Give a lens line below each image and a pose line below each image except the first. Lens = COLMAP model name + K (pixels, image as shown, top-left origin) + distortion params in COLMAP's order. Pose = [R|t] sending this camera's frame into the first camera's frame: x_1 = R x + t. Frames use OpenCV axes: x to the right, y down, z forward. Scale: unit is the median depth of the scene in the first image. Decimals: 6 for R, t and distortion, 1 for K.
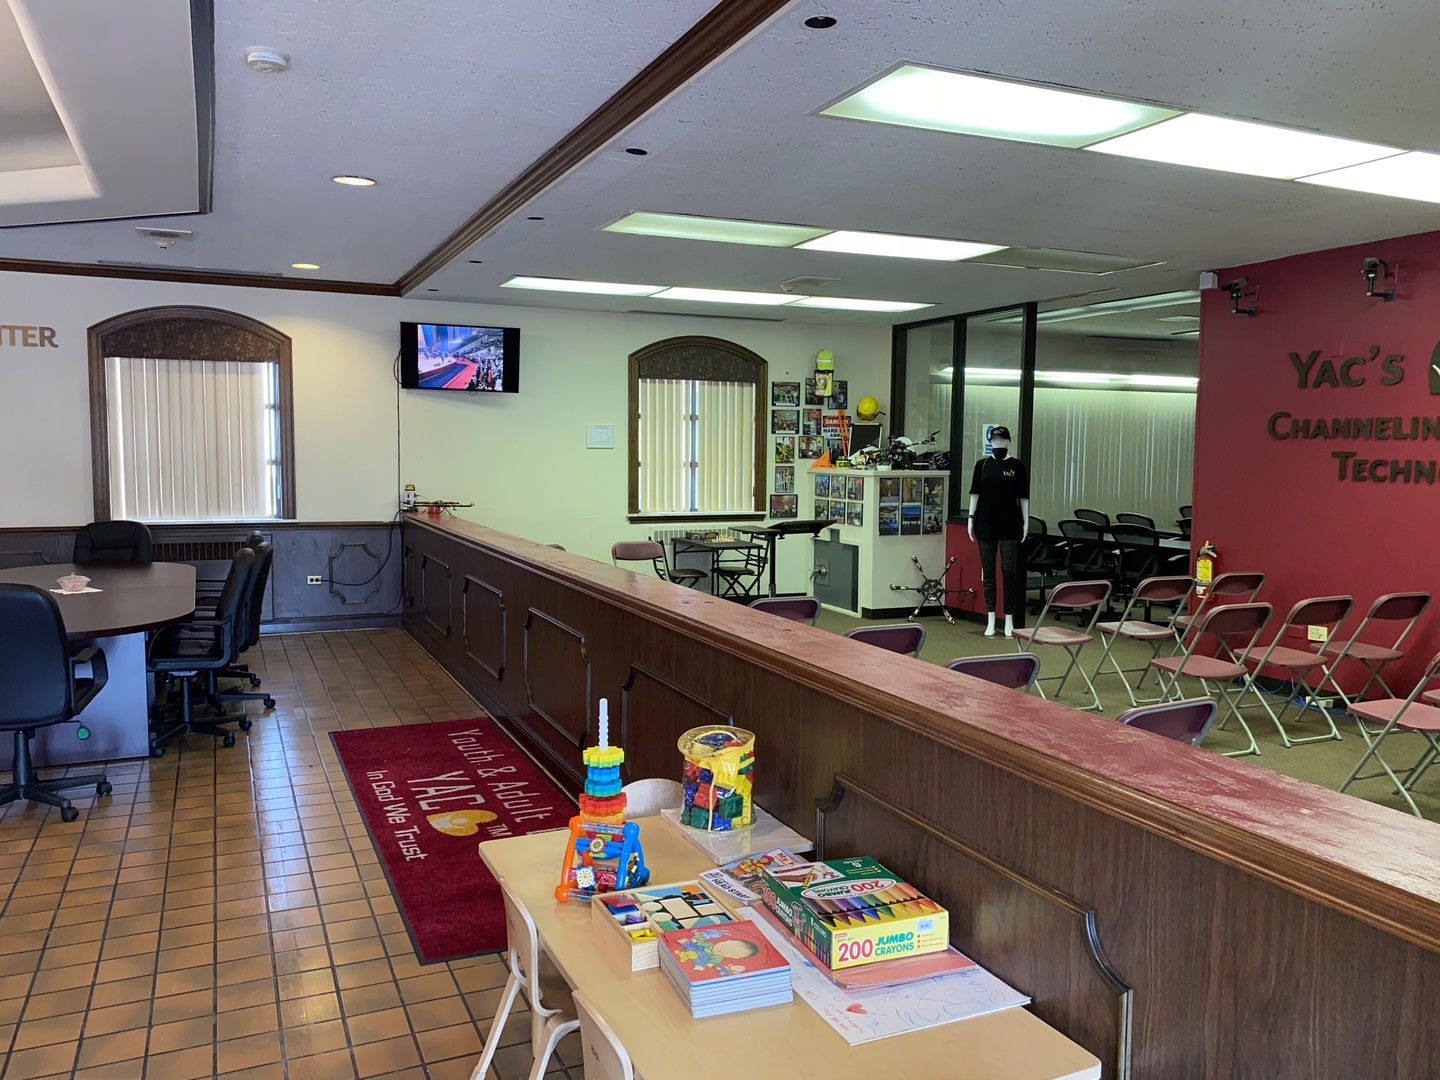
lens RADIAL K [[1086.7, 0, 720.0], [0, 1086.7, 540.0], [0, 0, 1]] dist [0.004045, -0.009503]
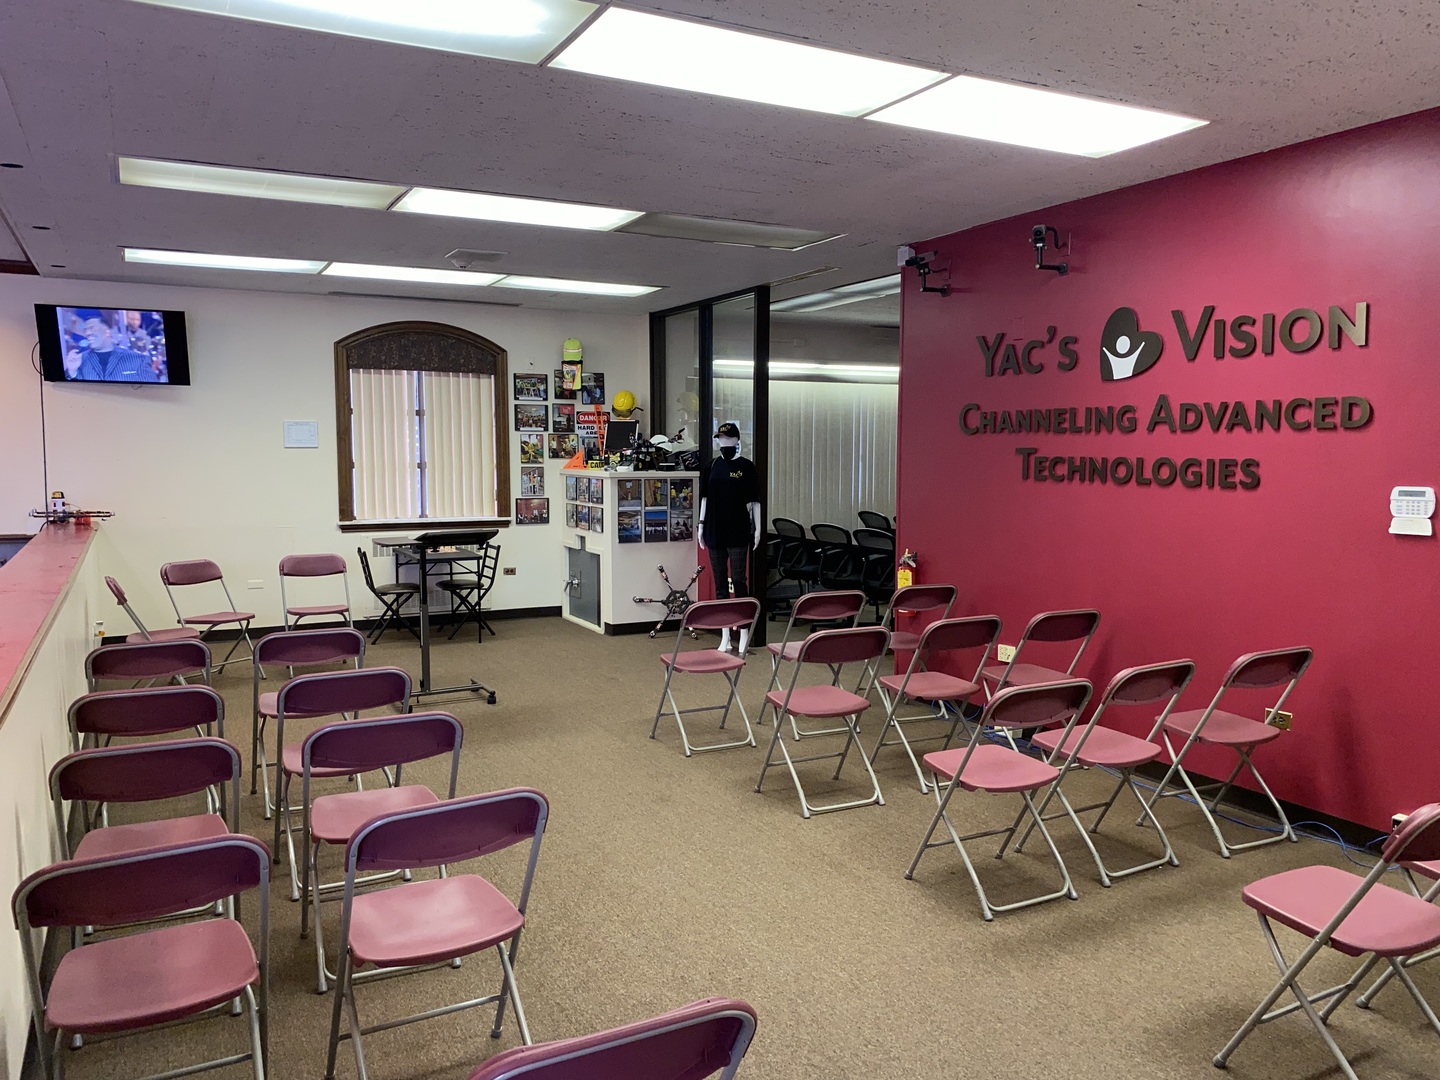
lens RADIAL K [[1083.1, 0, 743.0], [0, 1083.1, 542.6], [0, 0, 1]] dist [0.089476, -0.193931]
pose [[0.997363, -0.011735, 0.071614, 0.183122], [0.011480, 0.999926, 0.003970, -0.006890], [-0.071655, -0.003138, 0.997425, 0.088089]]
